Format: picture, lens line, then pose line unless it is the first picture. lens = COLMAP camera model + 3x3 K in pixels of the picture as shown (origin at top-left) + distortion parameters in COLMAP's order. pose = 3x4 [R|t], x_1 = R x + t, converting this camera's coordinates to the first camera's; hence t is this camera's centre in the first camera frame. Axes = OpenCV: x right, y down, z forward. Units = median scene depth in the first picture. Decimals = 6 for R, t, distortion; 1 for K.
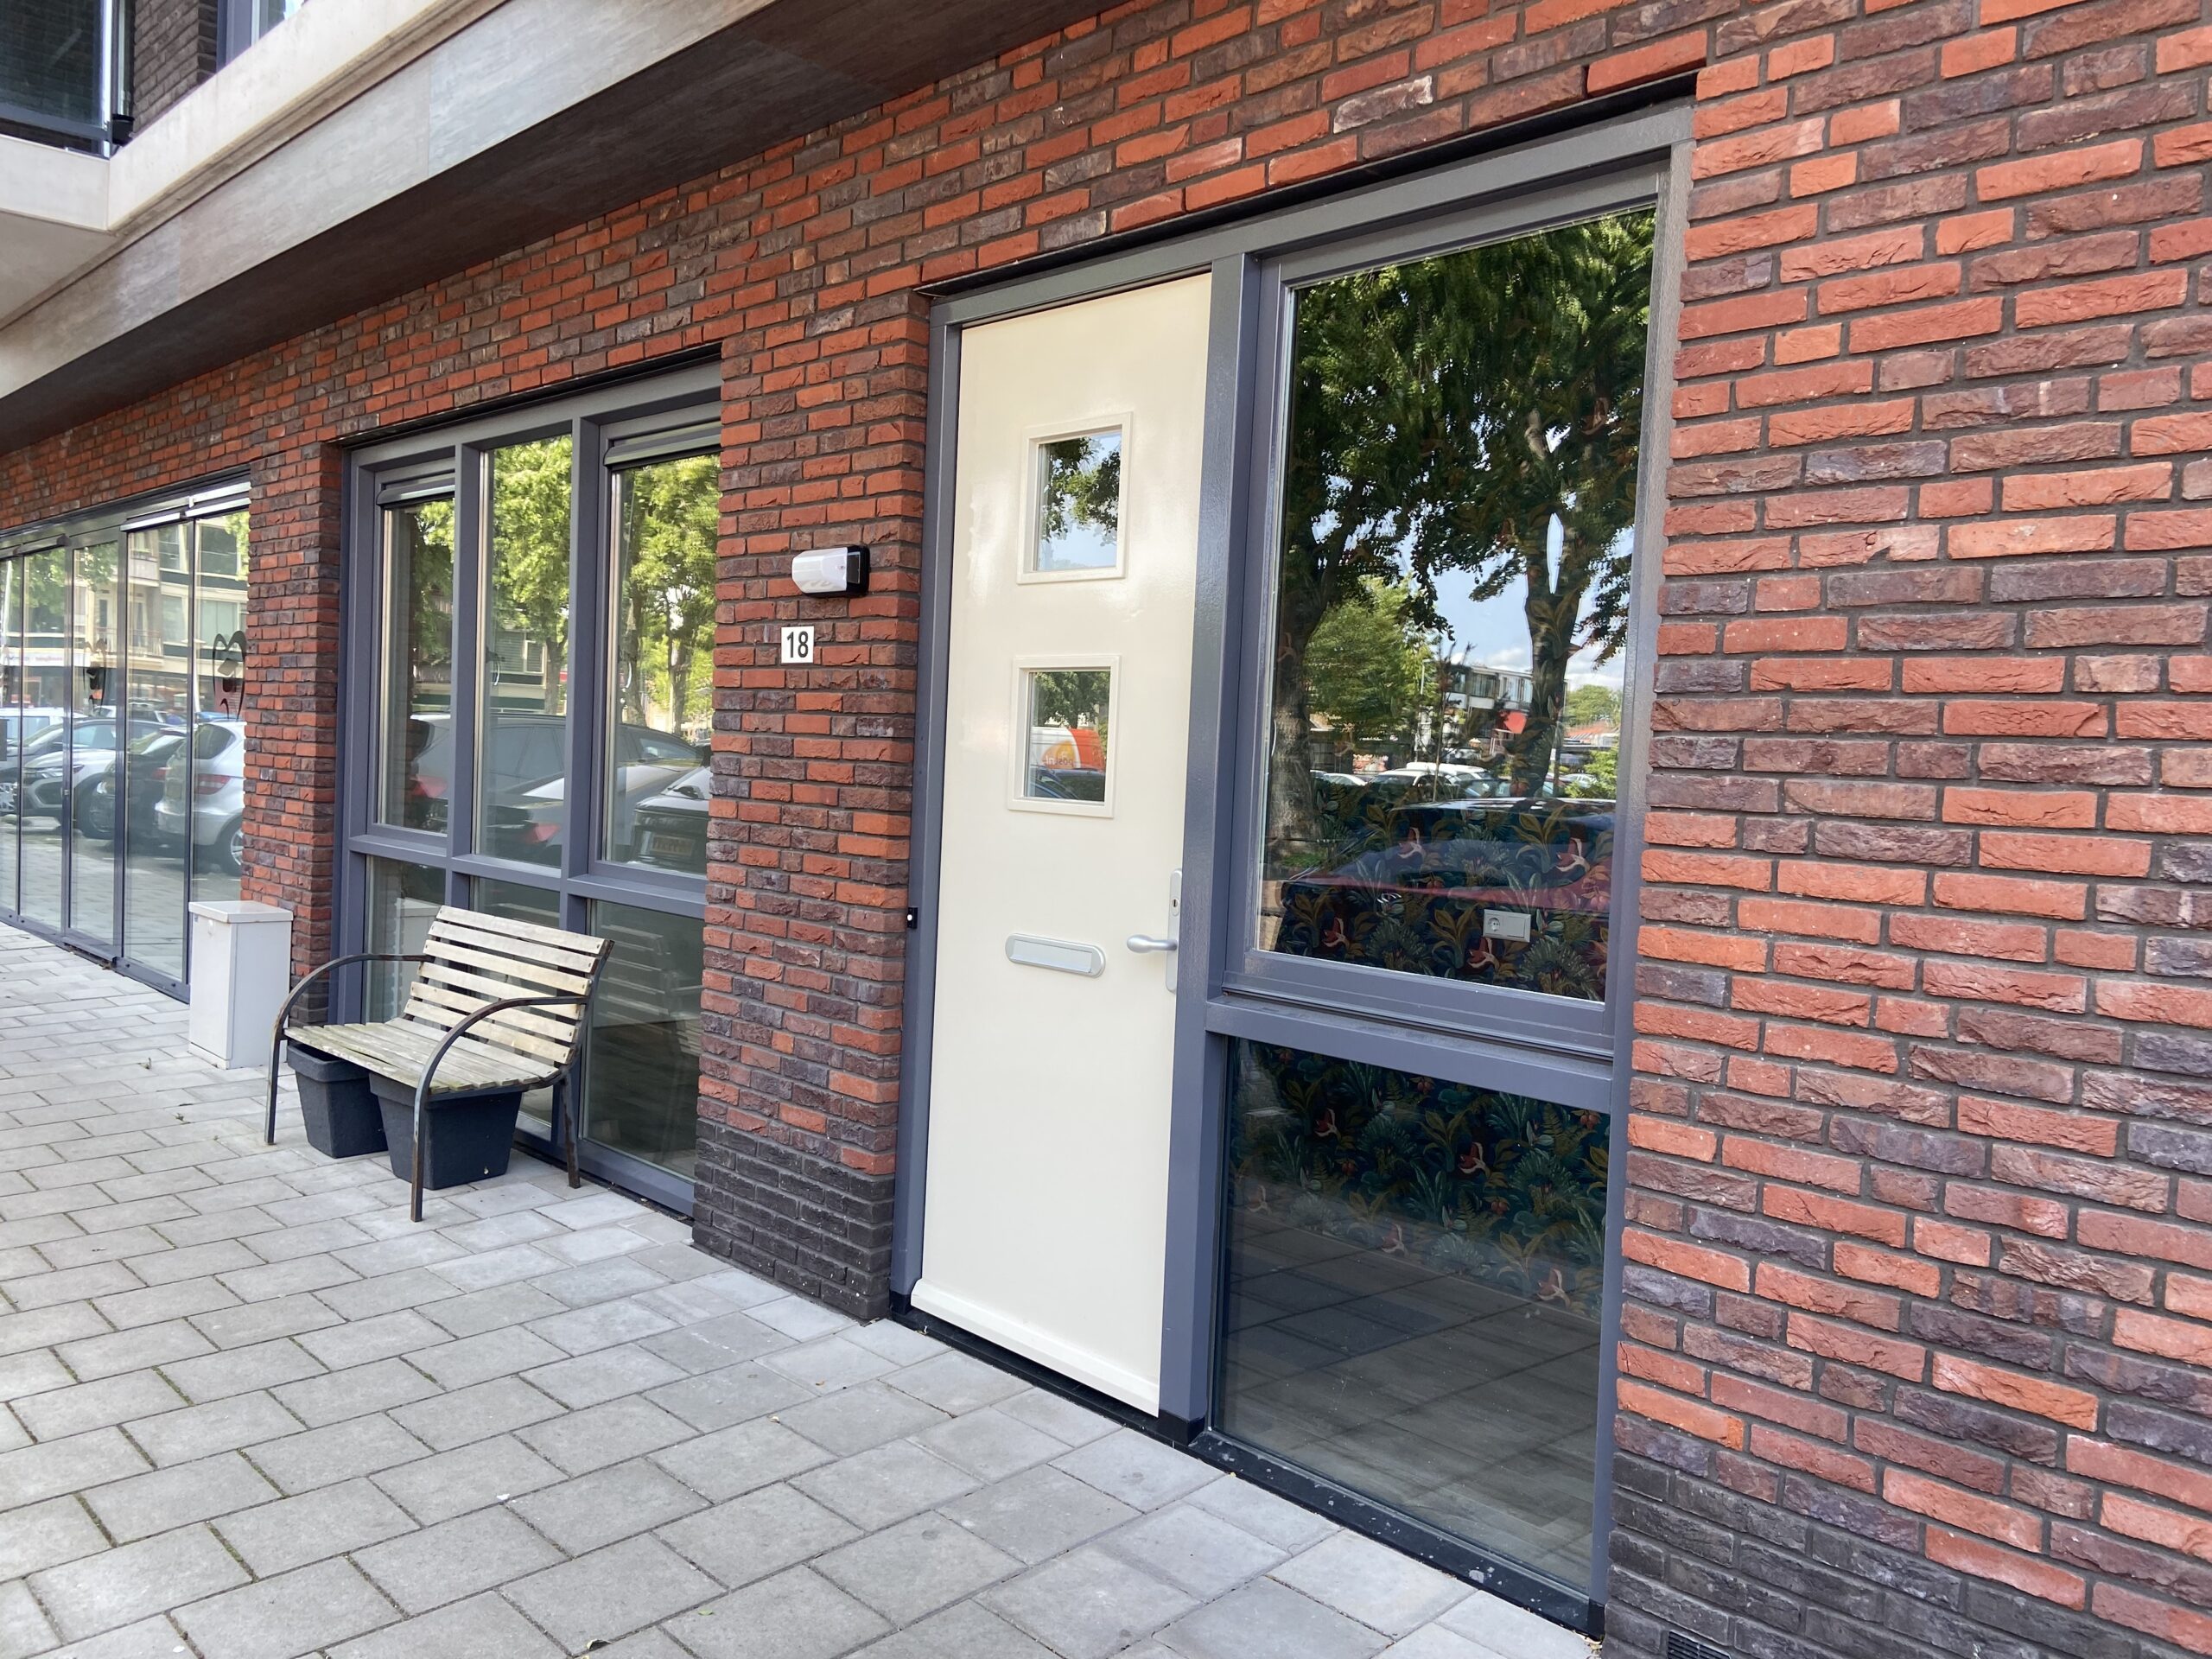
lens RADIAL K [[1664.3, 0, 1105.1], [0, 1664.3, 821.8], [0, 0, 1]] dist [0.092336, -0.113014]
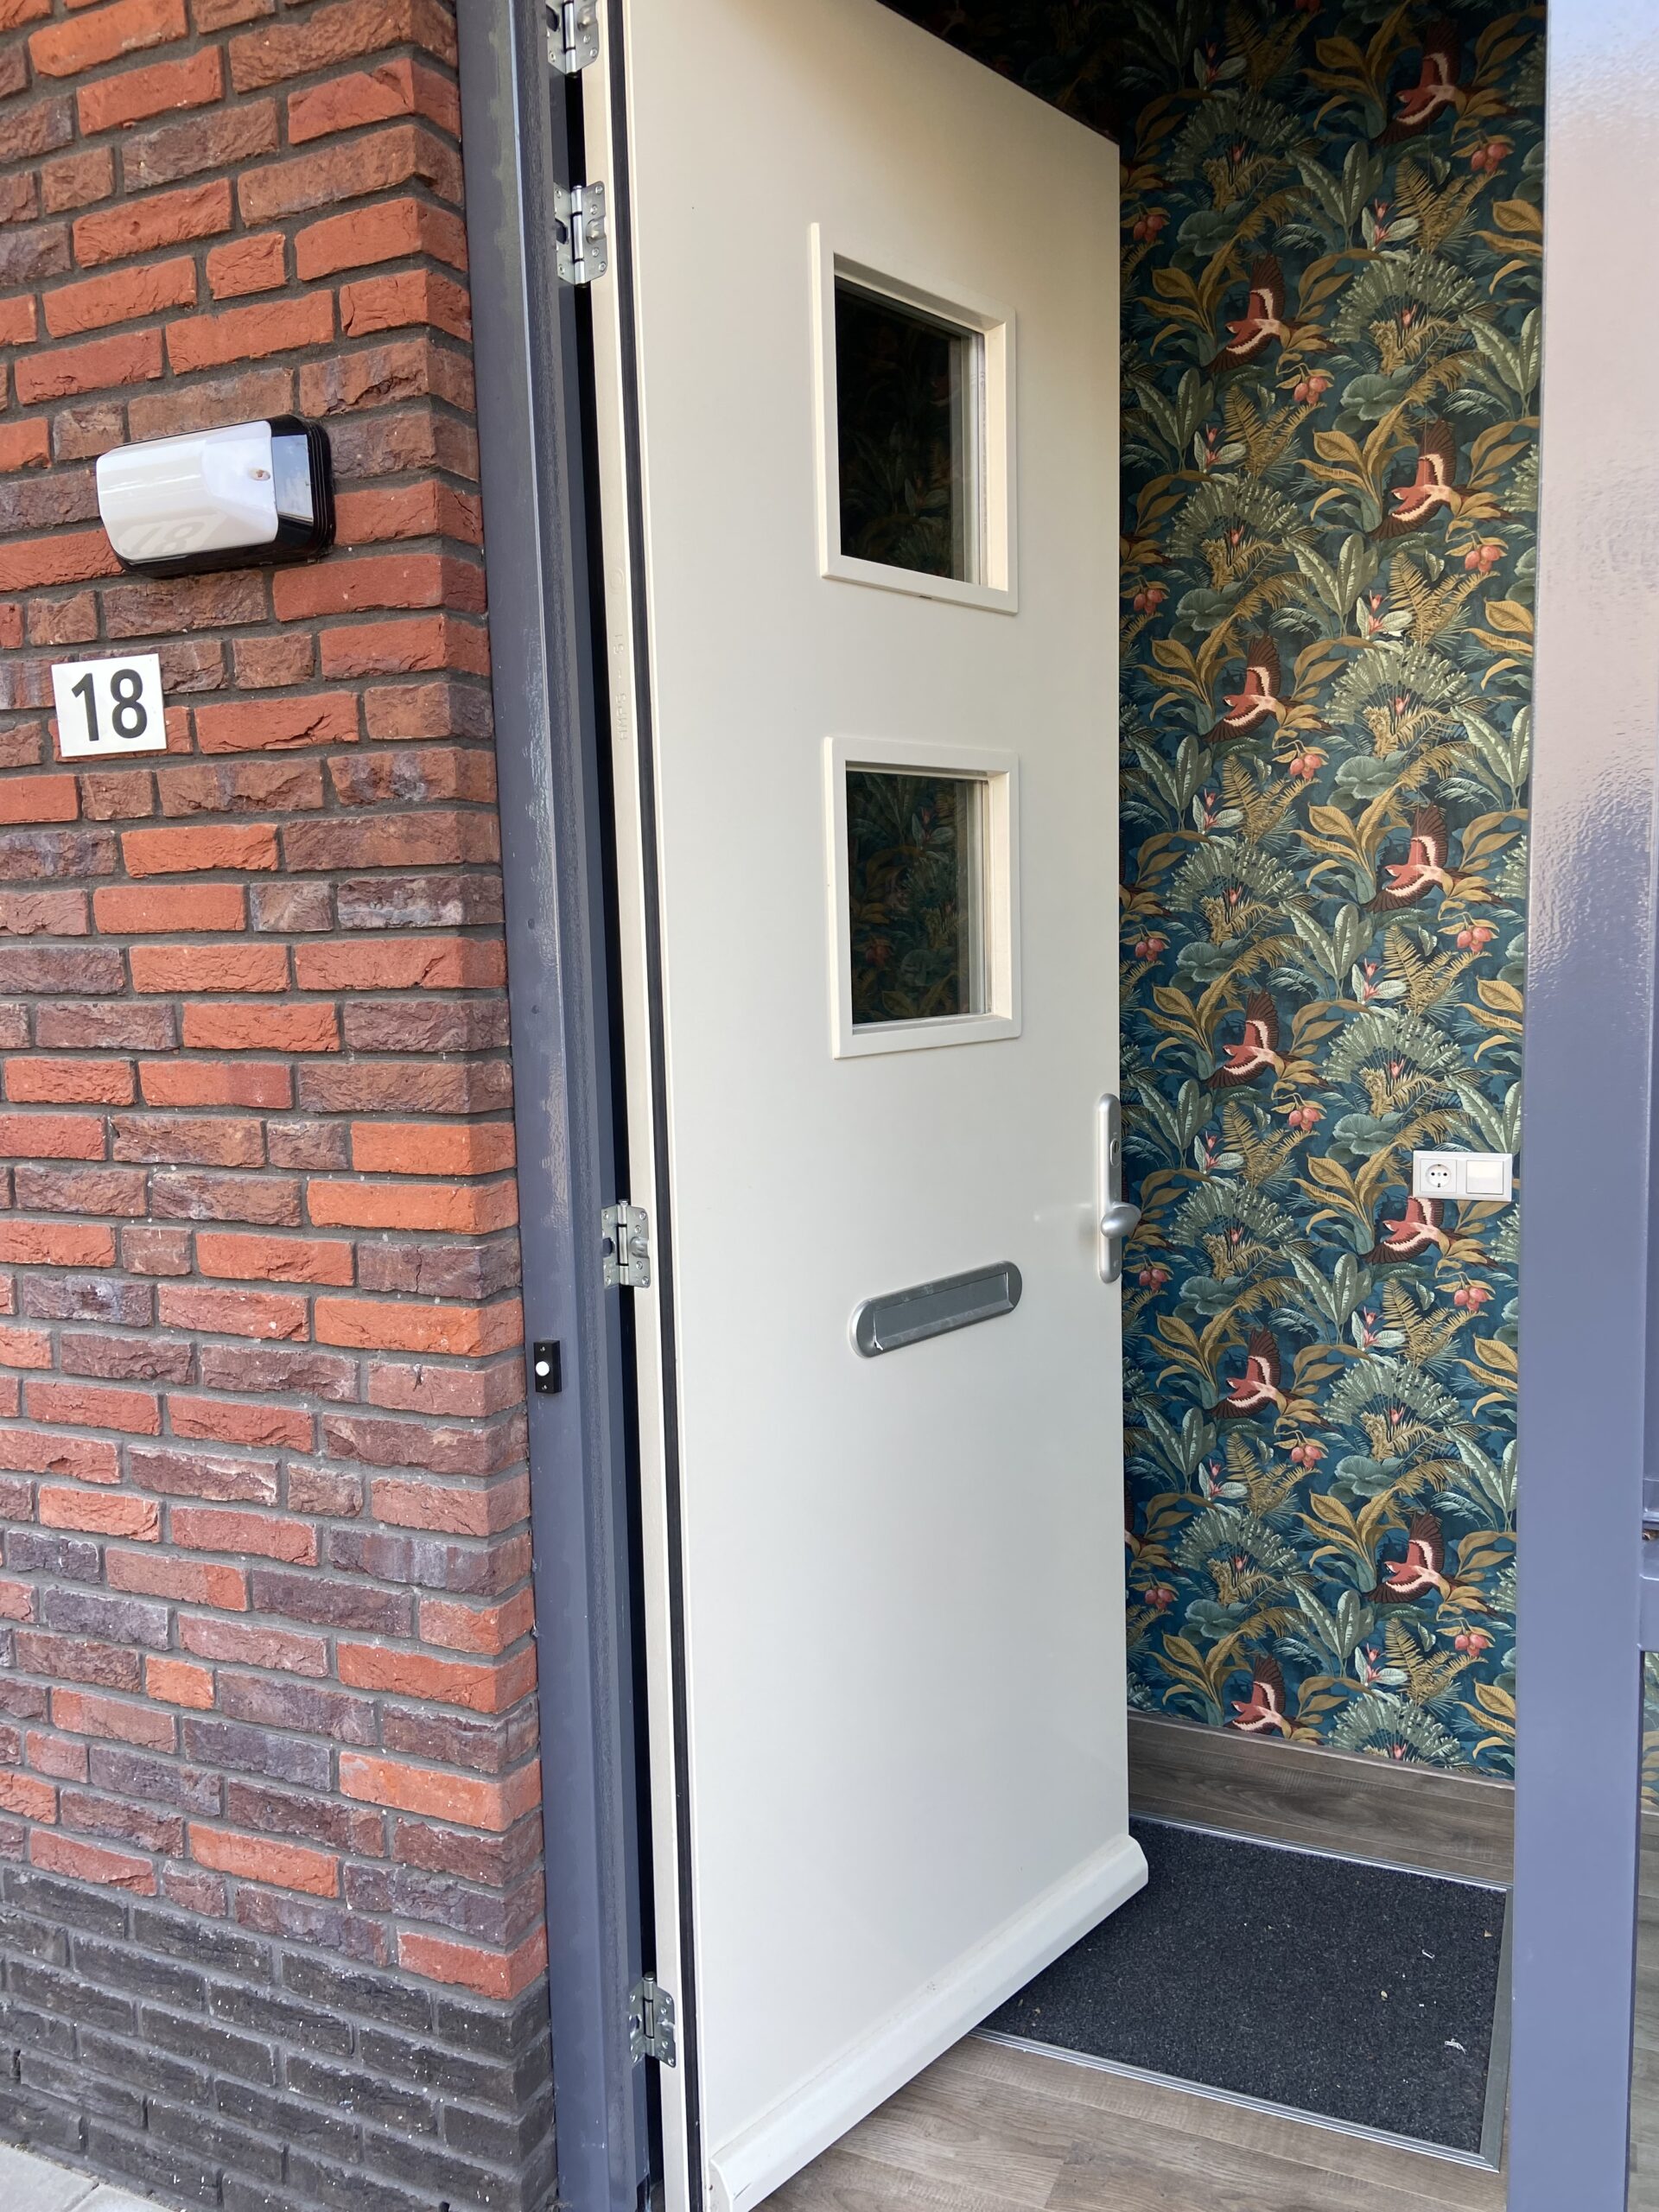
lens RADIAL K [[1664.3, 0, 839.6], [0, 1664.3, 1106.8], [0, 0, 1]] dist [0.092336, -0.113014]
pose [[0.927159, -0.109188, 0.358406, -0.182071], [0.082574, 0.992622, 0.088792, -0.034550], [-0.365457, -0.052729, 0.929334, 0.577858]]
